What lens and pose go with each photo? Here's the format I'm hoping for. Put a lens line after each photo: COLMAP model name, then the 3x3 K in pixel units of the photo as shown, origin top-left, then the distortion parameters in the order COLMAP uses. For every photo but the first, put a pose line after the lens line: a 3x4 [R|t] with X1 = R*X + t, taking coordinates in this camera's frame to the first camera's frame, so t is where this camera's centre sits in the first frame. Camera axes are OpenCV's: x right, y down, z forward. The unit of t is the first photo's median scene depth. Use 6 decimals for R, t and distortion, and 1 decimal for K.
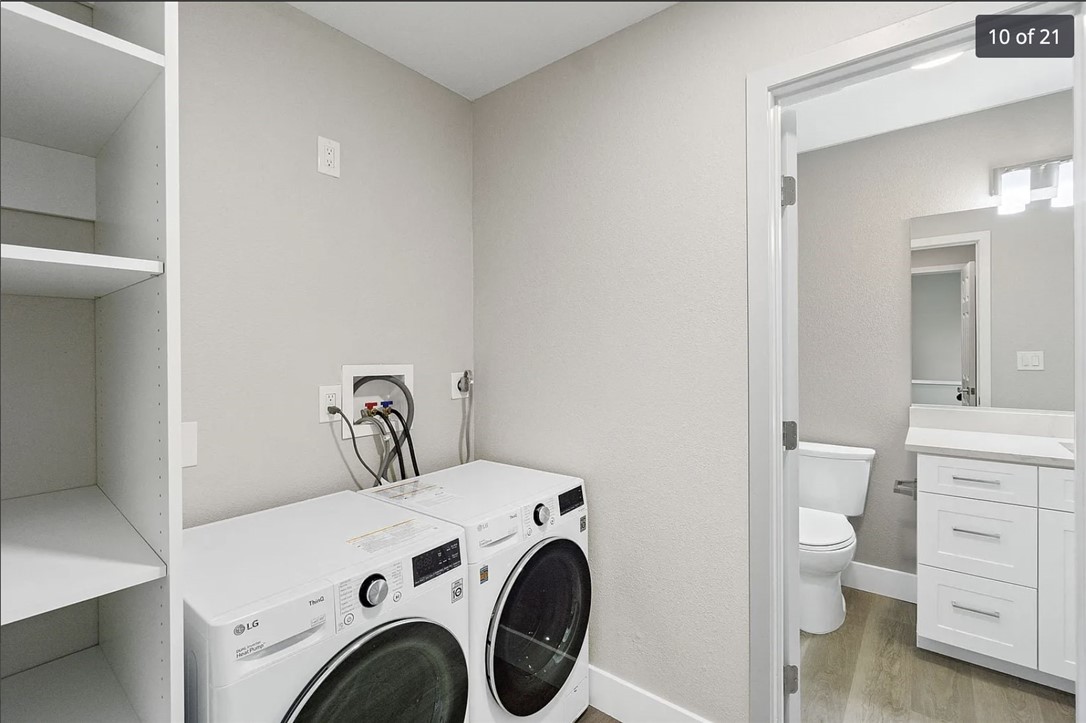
lens RADIAL K [[481.0, 0, 543.0], [0, 481.0, 361.5], [0, 0, 1]] dist [0.000505, 0.000246]
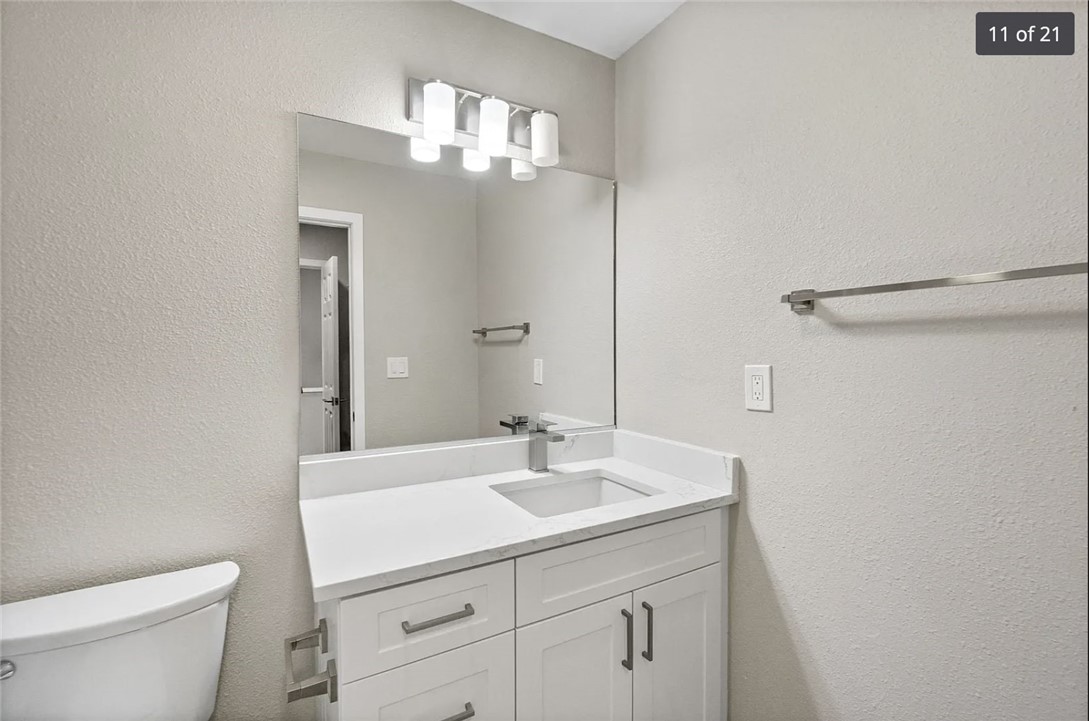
lens RADIAL K [[462.9, 0, 534.9], [0, 462.9, 357.6], [0, 0, 1]] dist [-0.000050, 0.000128]
pose [[0.371968, -0.002627, 0.928242, 0.419341], [0.017203, 0.999844, -0.004064, -0.017726], [-0.928086, 0.017481, 0.371955, 0.619142]]
